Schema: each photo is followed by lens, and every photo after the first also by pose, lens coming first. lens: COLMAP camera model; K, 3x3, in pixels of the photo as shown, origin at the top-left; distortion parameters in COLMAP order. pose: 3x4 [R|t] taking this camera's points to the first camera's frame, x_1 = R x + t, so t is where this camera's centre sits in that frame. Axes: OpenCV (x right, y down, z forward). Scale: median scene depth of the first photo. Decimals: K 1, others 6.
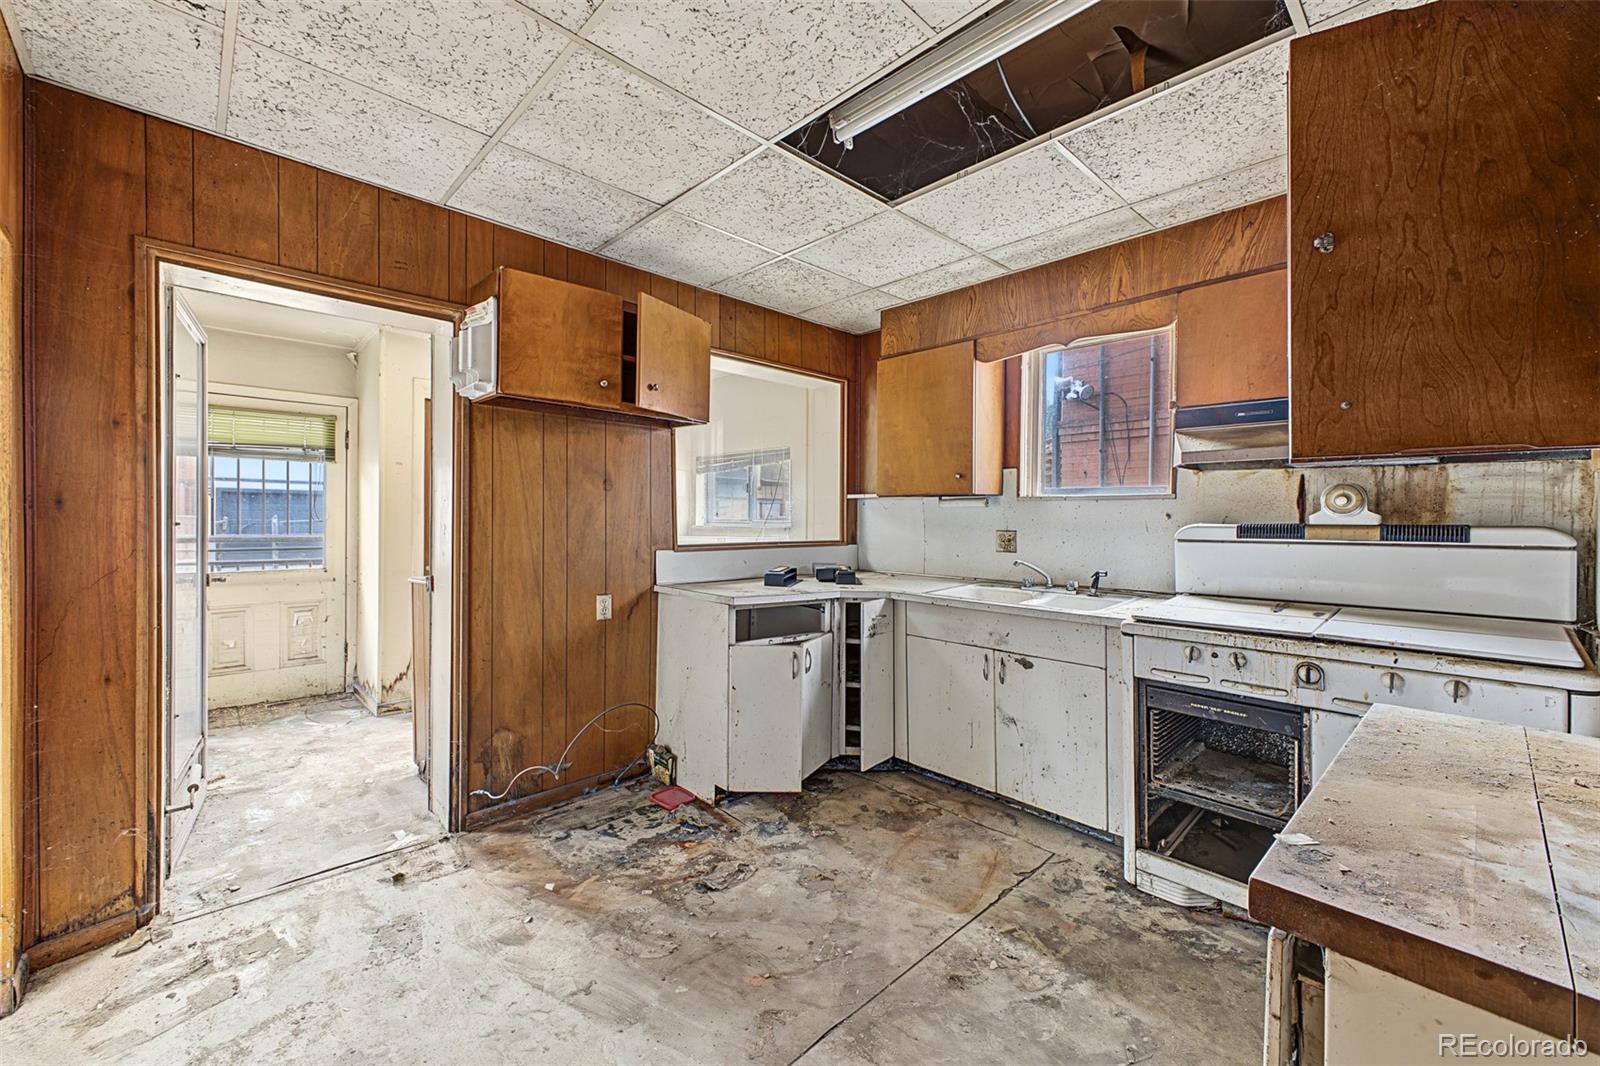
lens RADIAL K [[651.0, 0, 800.7], [0, 651.0, 514.1], [0, 0, 1]] dist [0.014098, -0.000093]
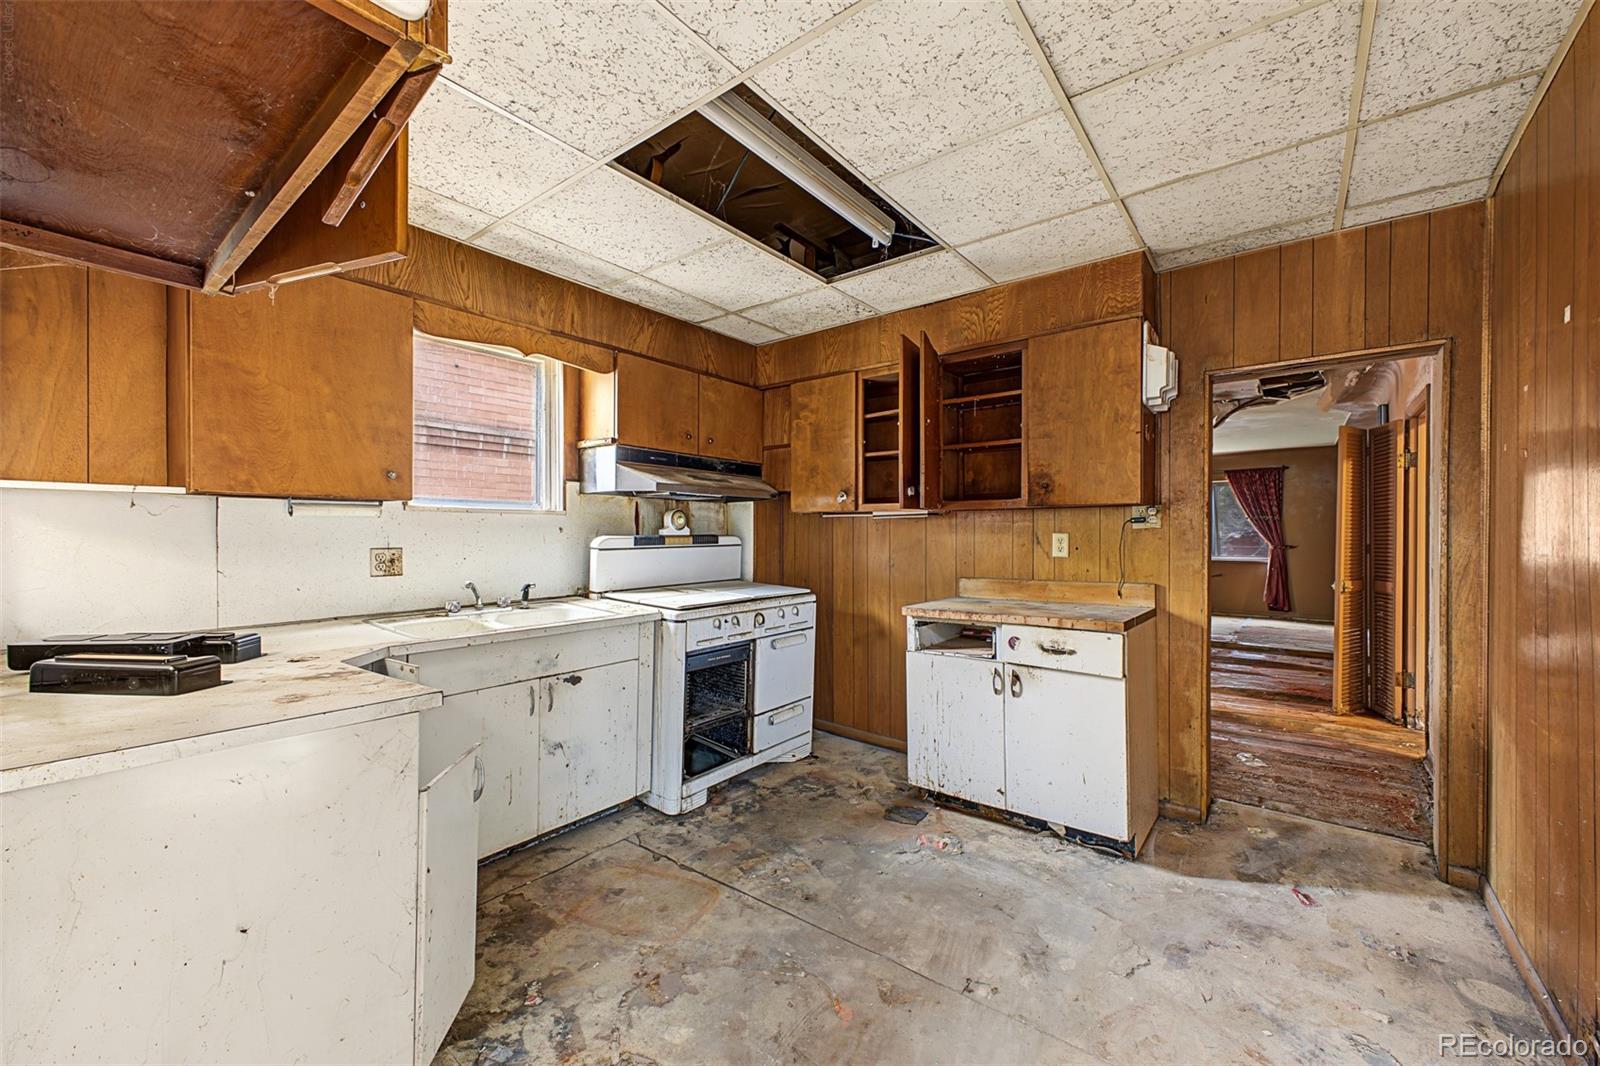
lens RADIAL K [[636.8, 0, 799.5], [0, 636.8, 527.1], [0, 0, 1]] dist [0.011721, -0.000111]
pose [[-0.150245, 0.003187, 0.988644, -0.766718], [-0.004286, 0.999983, -0.003875, 0.001389], [-0.988639, -0.004819, -0.150229, 0.941851]]
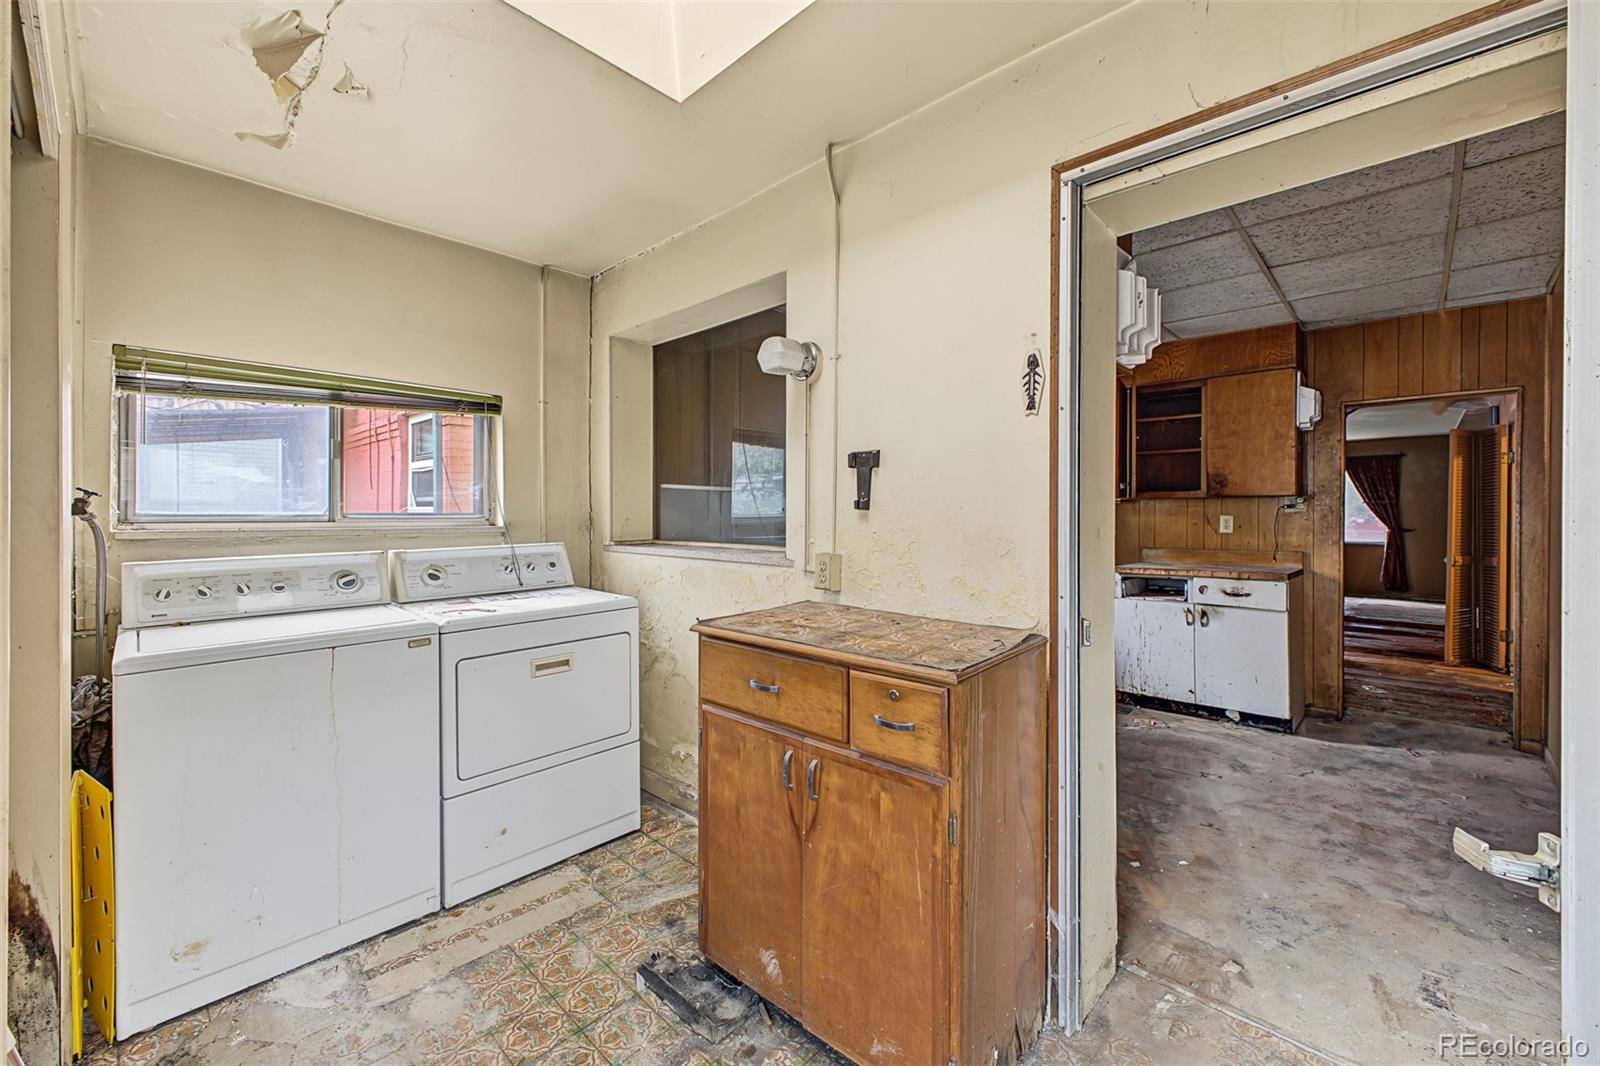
lens RADIAL K [[643.9, 0, 796.9], [0, 643.9, 507.5], [0, 0, 1]] dist [0.001887, 0.000657]
pose [[-0.046054, 0.006049, 0.998921, -1.349463], [-0.008166, 0.999946, -0.006432, 0.005333], [-0.998906, -0.008453, -0.046002, 1.543236]]
